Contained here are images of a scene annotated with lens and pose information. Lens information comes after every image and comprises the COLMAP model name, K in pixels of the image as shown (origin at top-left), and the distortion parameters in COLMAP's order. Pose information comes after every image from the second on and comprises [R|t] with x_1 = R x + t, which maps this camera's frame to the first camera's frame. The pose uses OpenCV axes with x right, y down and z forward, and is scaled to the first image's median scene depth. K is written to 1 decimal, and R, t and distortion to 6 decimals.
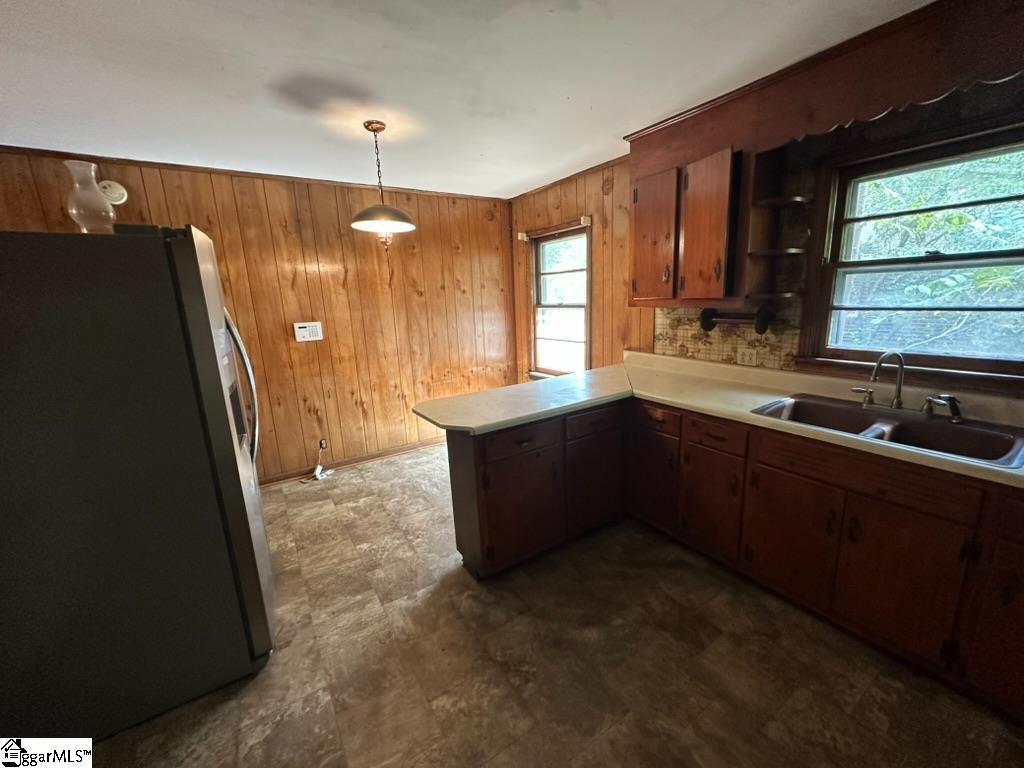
lens RADIAL K [[410.9, 0, 511.7], [0, 410.9, 383.3], [0, 0, 1]] dist [-0.004536, 0.001041]
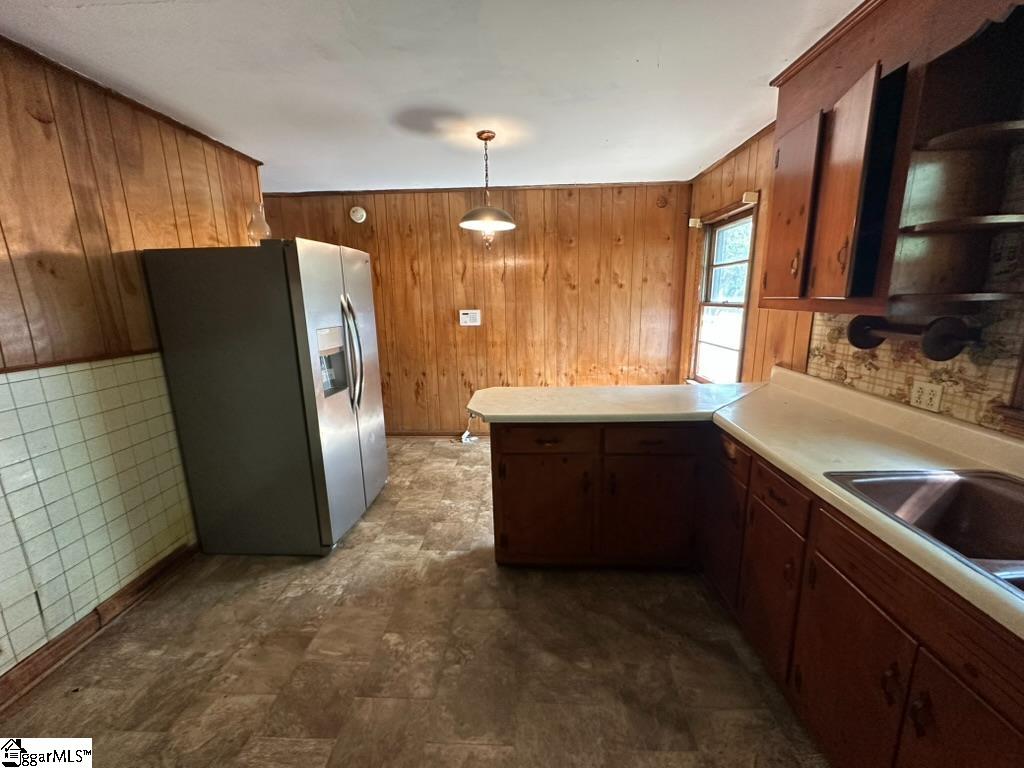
lens RADIAL K [[410.9, 0, 510.4], [0, 410.9, 383.0], [0, 0, 1]] dist [-0.004536, 0.001041]
pose [[0.811348, 0.146361, -0.565944, 0.415319], [-0.138405, 0.988718, 0.057276, -0.032448], [0.567942, 0.031858, 0.822452, 0.132635]]
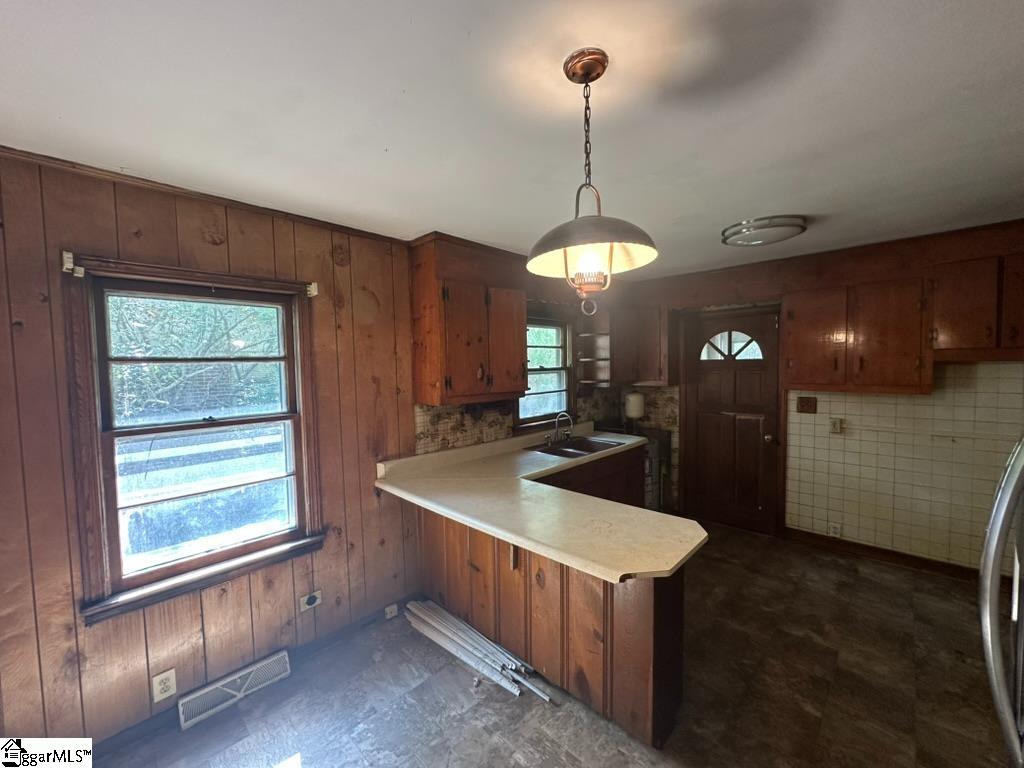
lens RADIAL K [[410.9, 0, 511.1], [0, 410.9, 383.1], [0, 0, 1]] dist [-0.004536, 0.001041]
pose [[-0.219853, -0.001163, 0.975532, -0.736670], [0.232829, 0.971038, 0.053630, -0.283898], [-0.947341, 0.238923, -0.213215, 1.187593]]
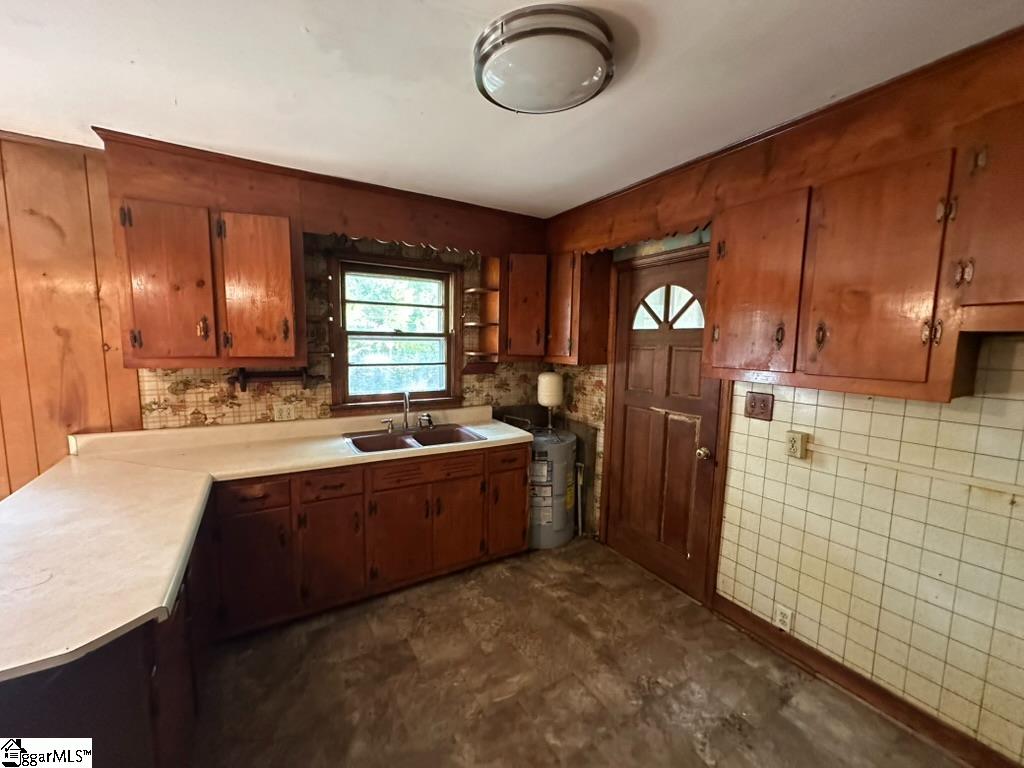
lens RADIAL K [[410.9, 0, 511.3], [0, 410.9, 383.2], [0, 0, 1]] dist [-0.004536, 0.001041]
pose [[0.037208, -0.061809, 0.997394, -0.439397], [0.192303, 0.979873, 0.053550, -0.083497], [-0.980630, 0.189809, 0.048345, 0.378798]]
